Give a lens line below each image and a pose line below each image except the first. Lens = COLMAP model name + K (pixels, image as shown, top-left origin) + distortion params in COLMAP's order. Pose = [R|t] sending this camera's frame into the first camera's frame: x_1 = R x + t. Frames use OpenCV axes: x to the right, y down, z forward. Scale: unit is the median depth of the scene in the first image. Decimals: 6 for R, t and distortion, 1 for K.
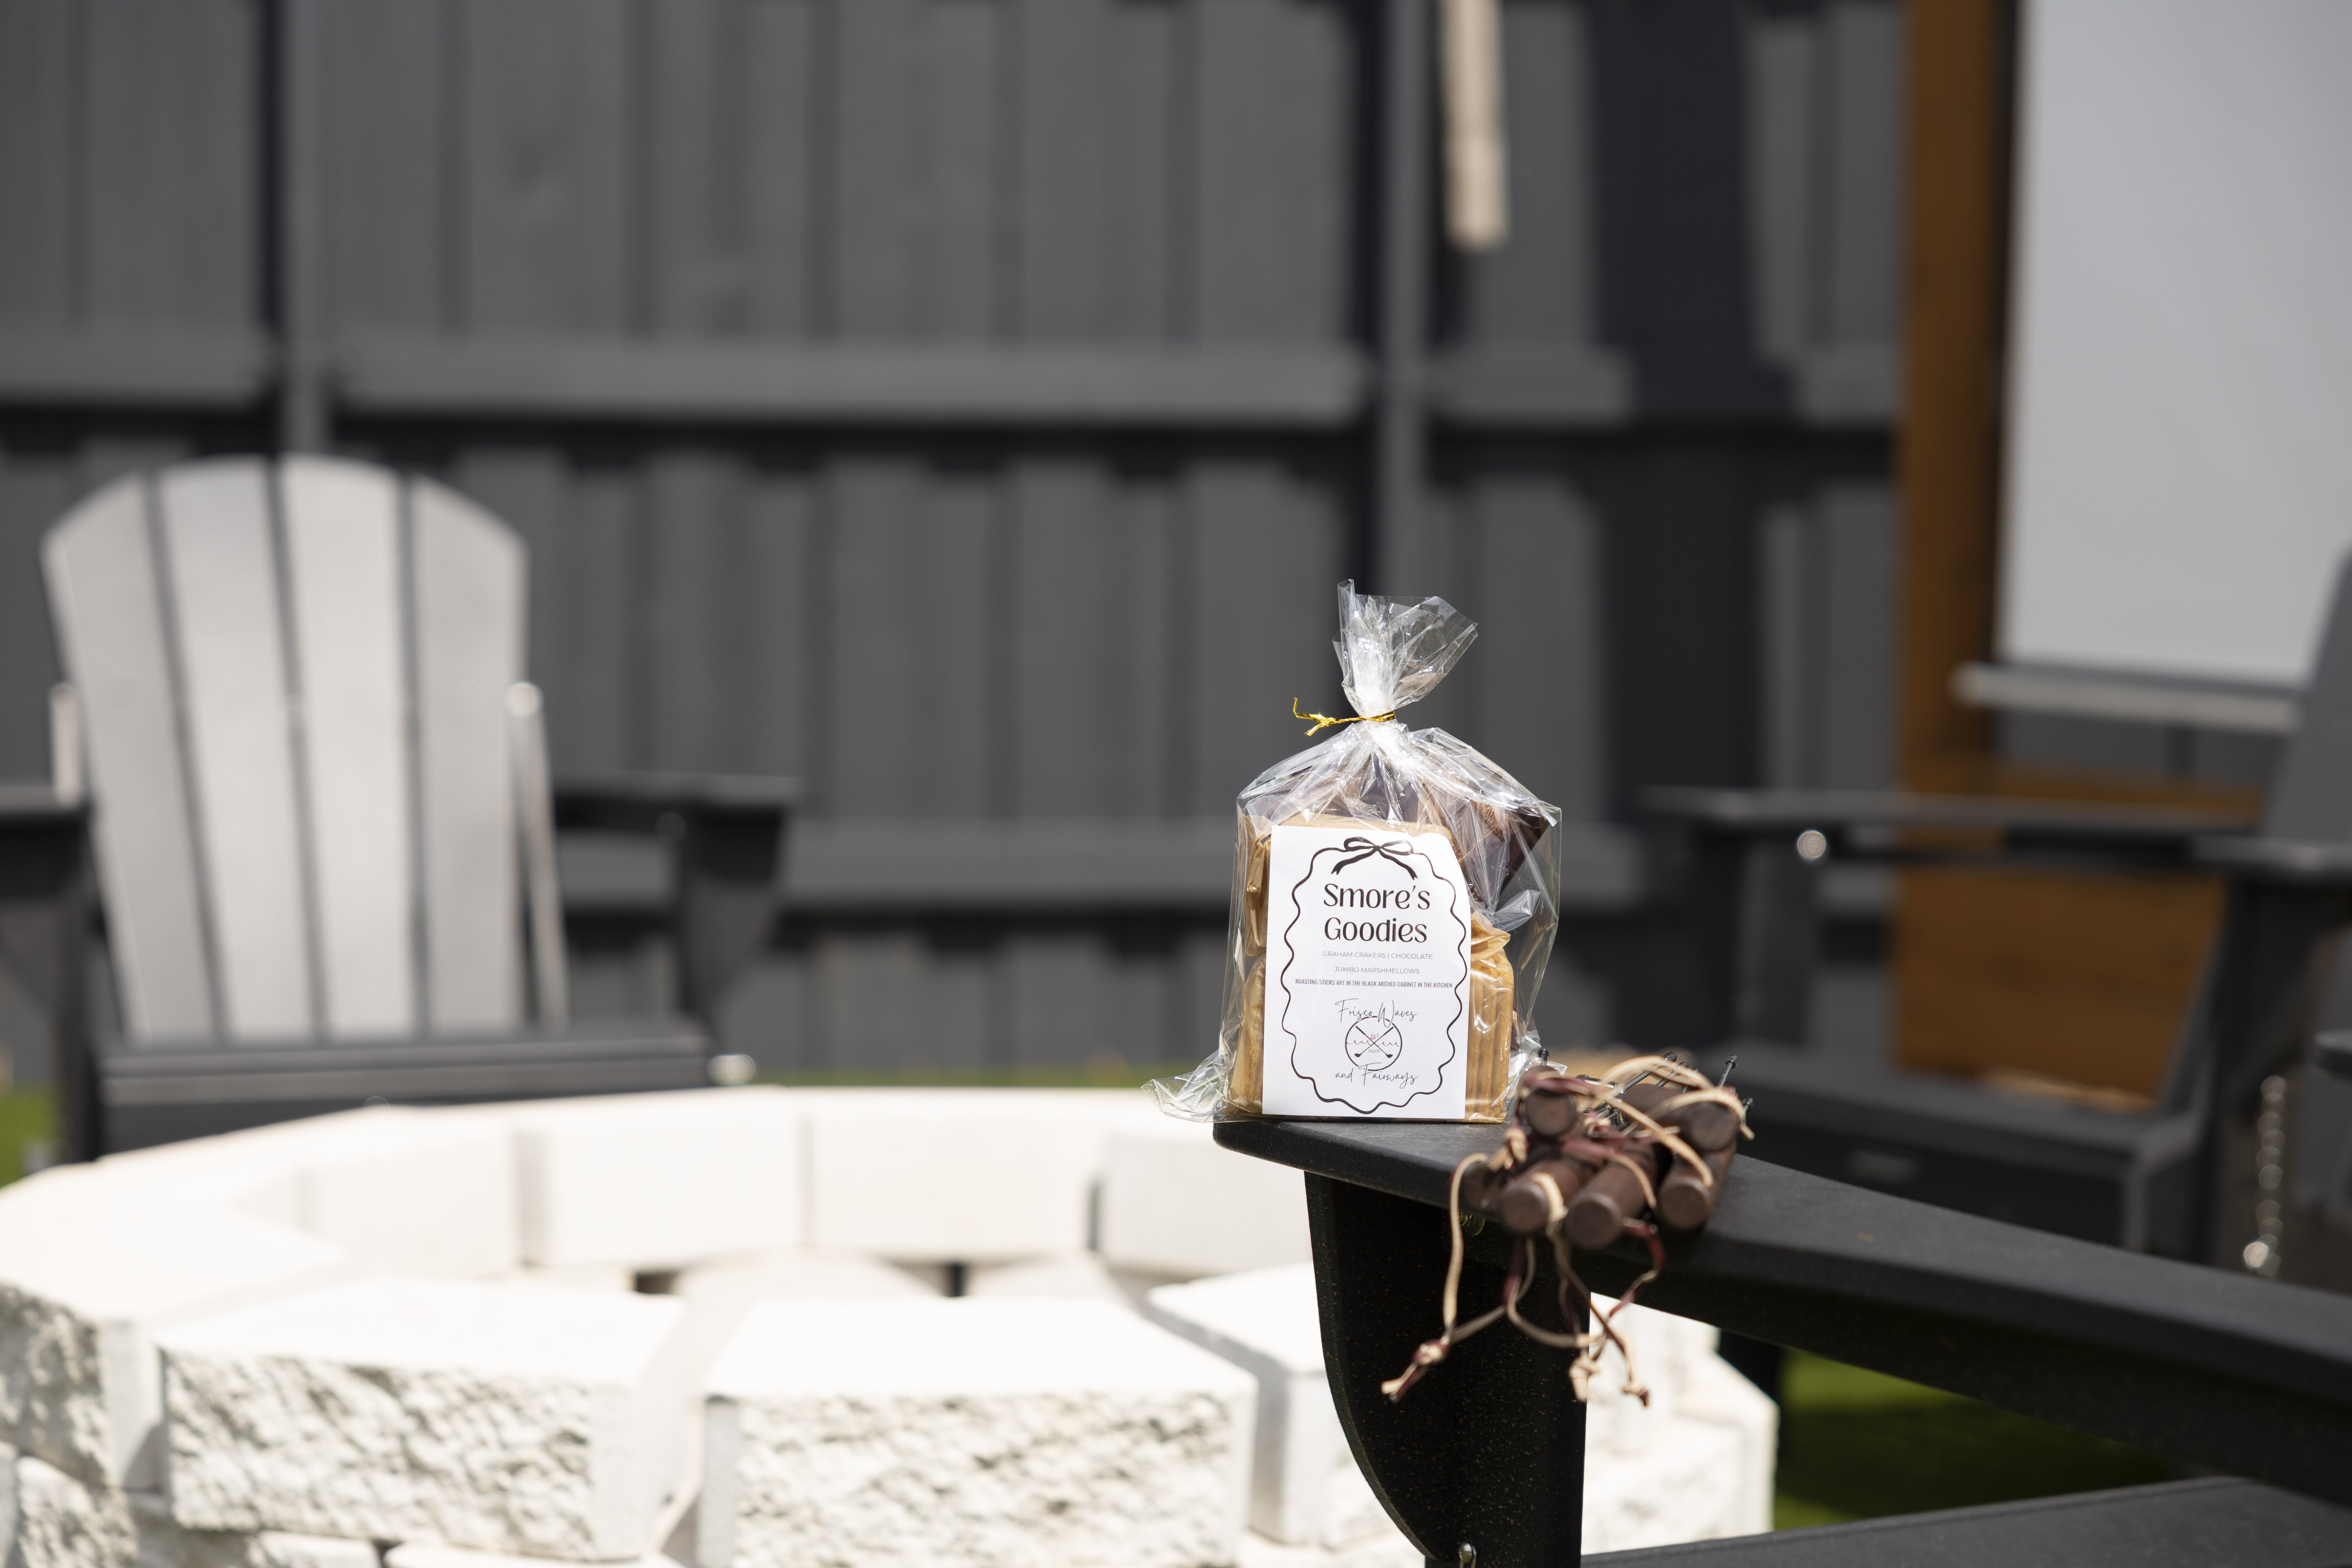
lens RADIAL K [[4440.8, 0, 1176.0], [0, 4440.8, 784.0], [0, 0, 1]] dist [-0.020072, -0.225515]
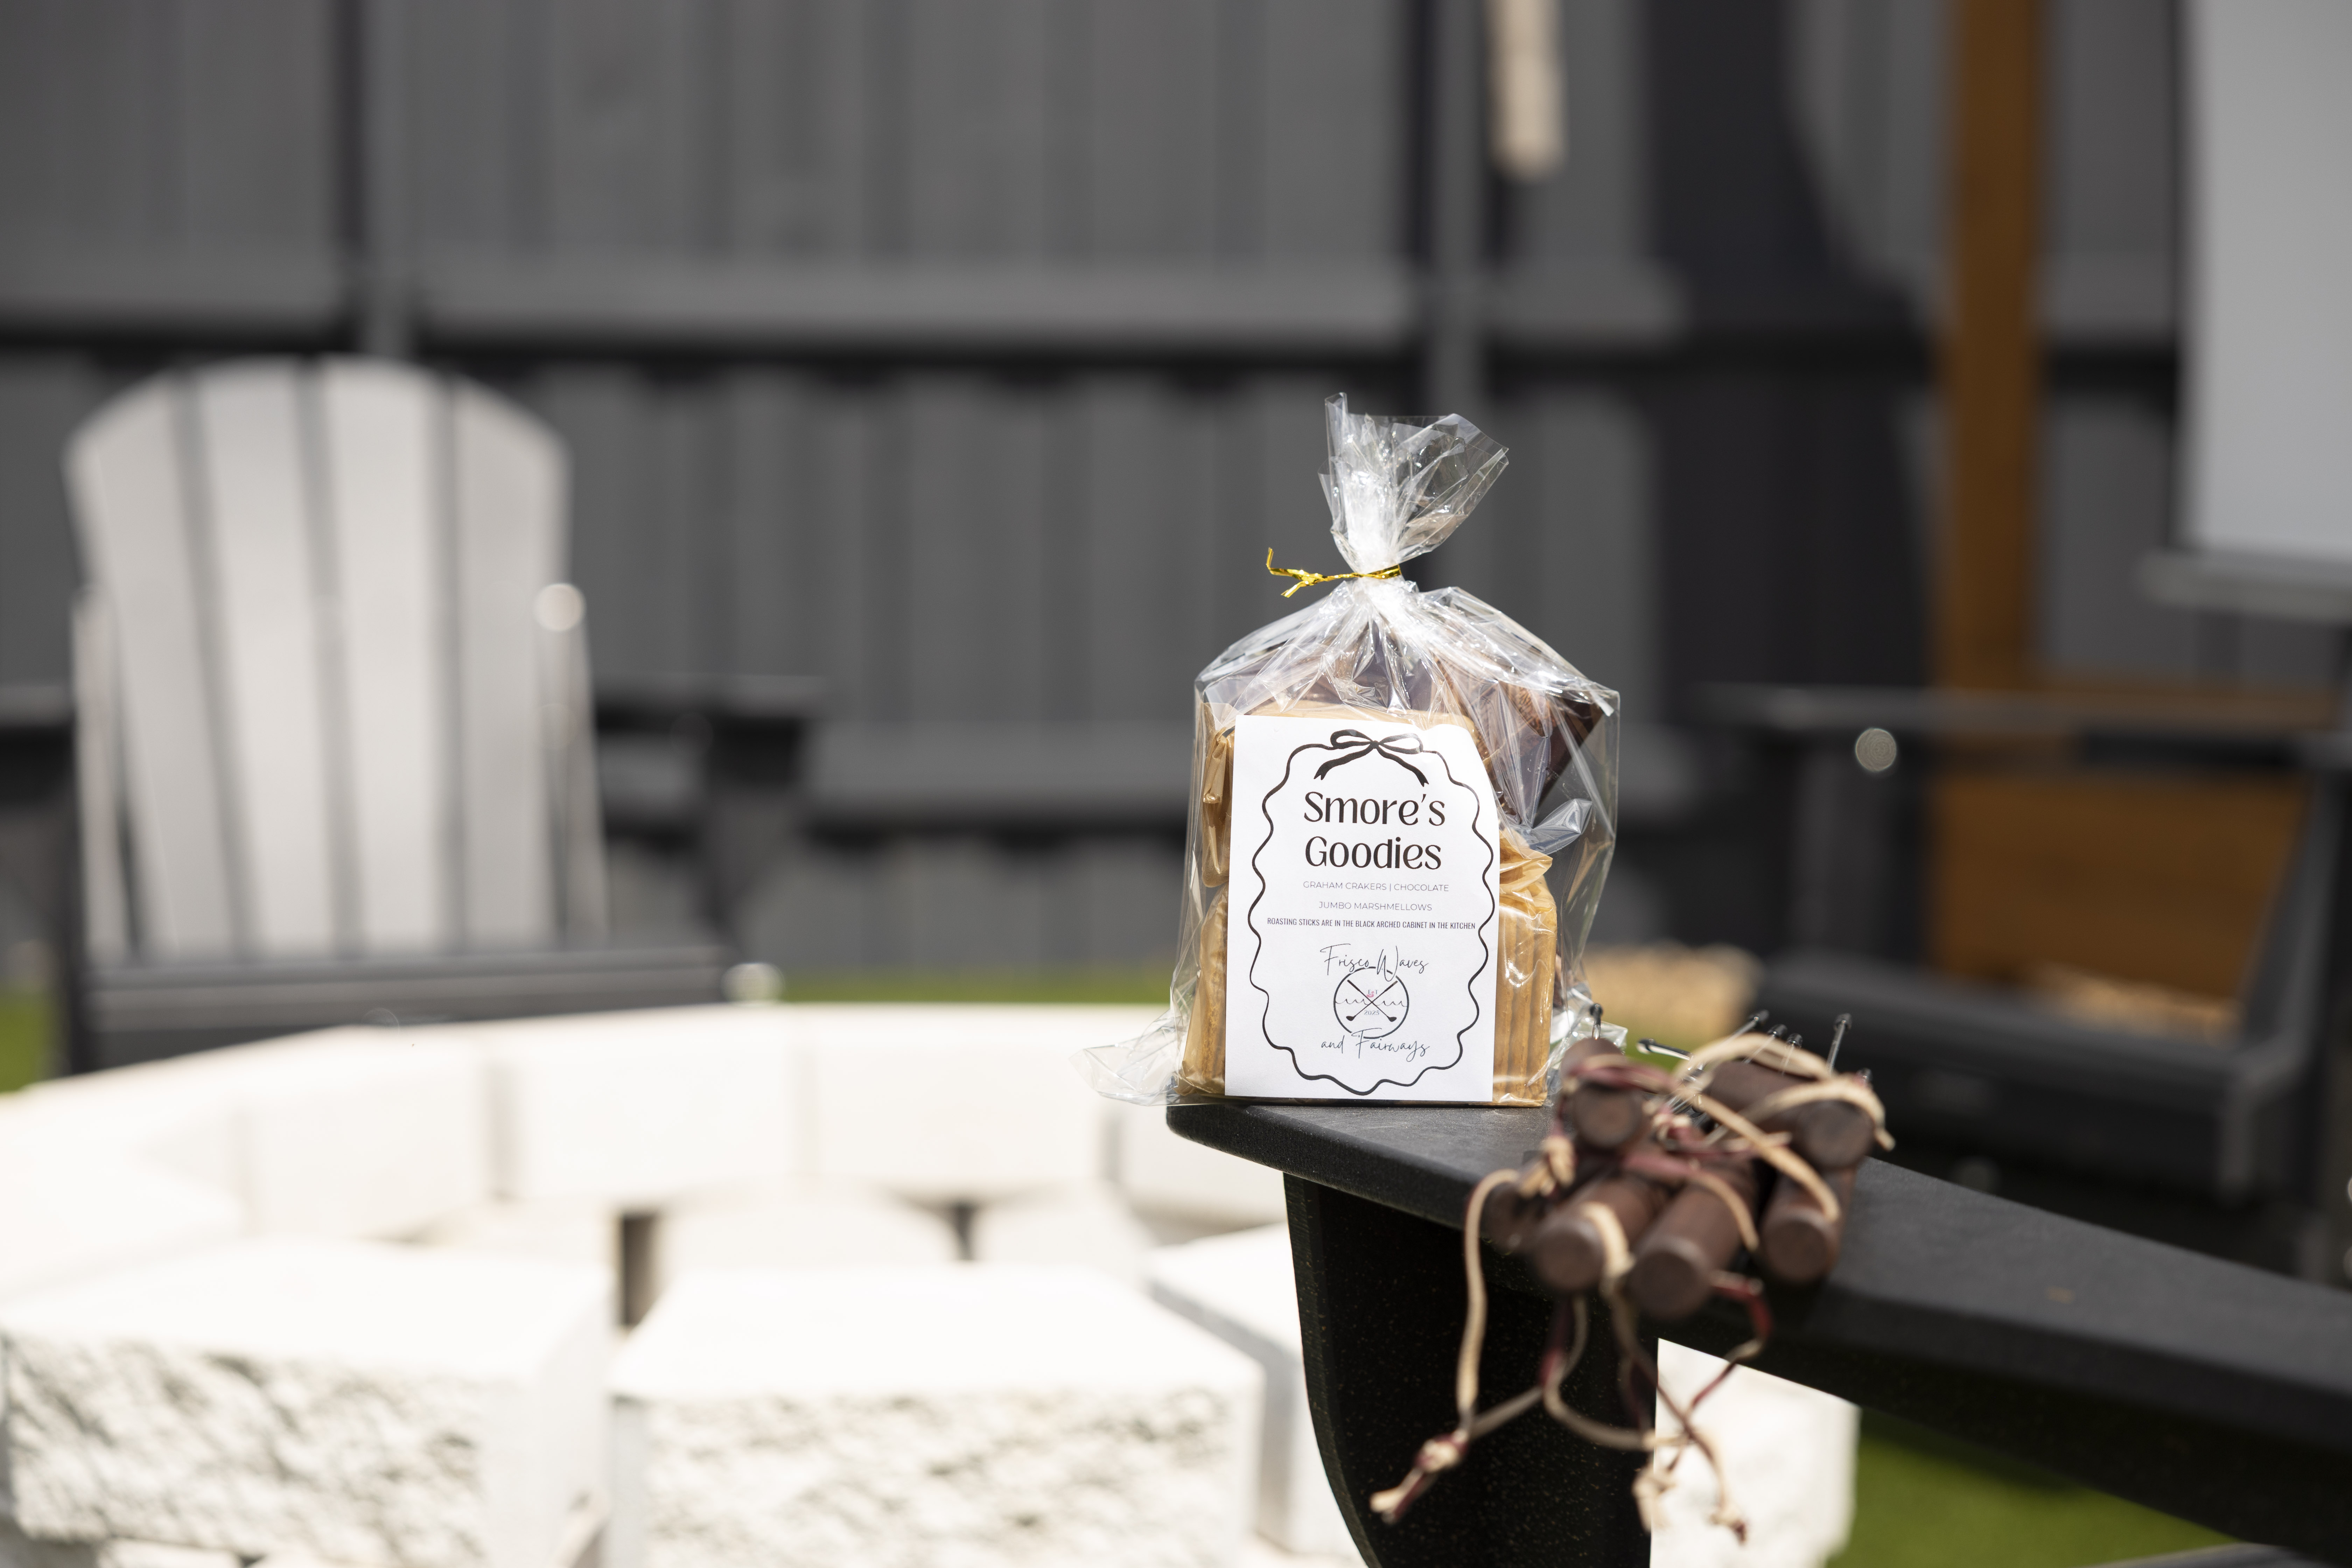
lens RADIAL K [[4000.8, 0, 1176.0], [0, 4000.8, 784.0], [0, 0, 1]] dist [0.108219, -1.826318]
pose [[0.999772, -0.002595, -0.021205, 0.025080], [0.003041, 0.999774, 0.021036, 0.006518], [0.021146, -0.021096, 0.999554, 0.309117]]
